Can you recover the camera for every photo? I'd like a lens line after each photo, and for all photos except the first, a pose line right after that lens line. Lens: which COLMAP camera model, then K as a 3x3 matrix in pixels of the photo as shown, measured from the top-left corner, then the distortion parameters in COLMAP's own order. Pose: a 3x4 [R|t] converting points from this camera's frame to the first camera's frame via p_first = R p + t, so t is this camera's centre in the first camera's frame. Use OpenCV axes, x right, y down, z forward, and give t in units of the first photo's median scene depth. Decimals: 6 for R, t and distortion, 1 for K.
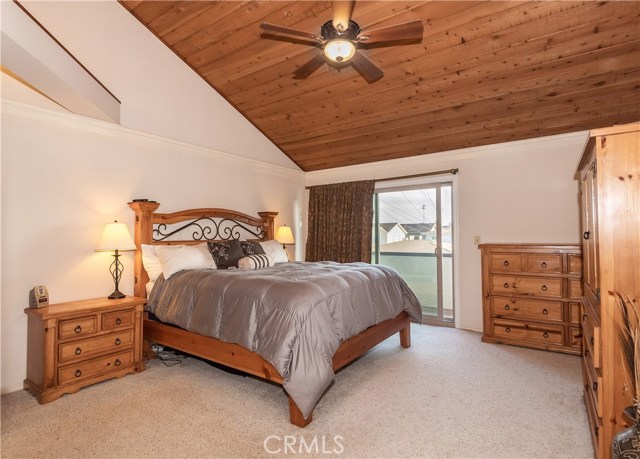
lens RADIAL K [[339.6, 0, 319.9], [0, 339.6, 228.3], [0, 0, 1]] dist [-0.000542, -0.000045]
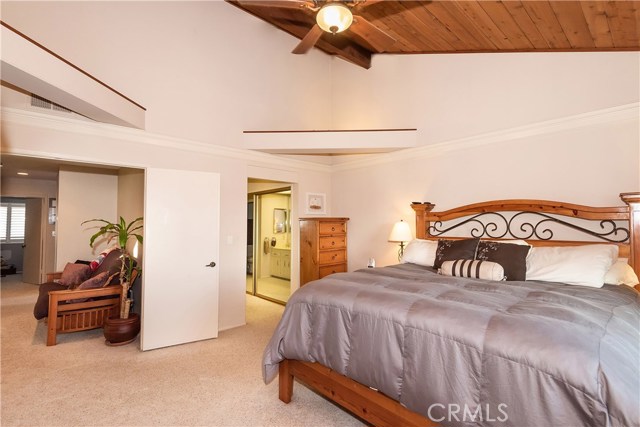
lens RADIAL K [[299.0, 0, 320.0], [0, 299.0, 214.1], [0, 0, 1]] dist [0.012351, -0.001296]
pose [[-0.242229, -0.043515, -0.969243, 0.546028], [0.005515, 0.998916, -0.046225, 0.006186], [0.970203, -0.016542, -0.241727, 0.772591]]
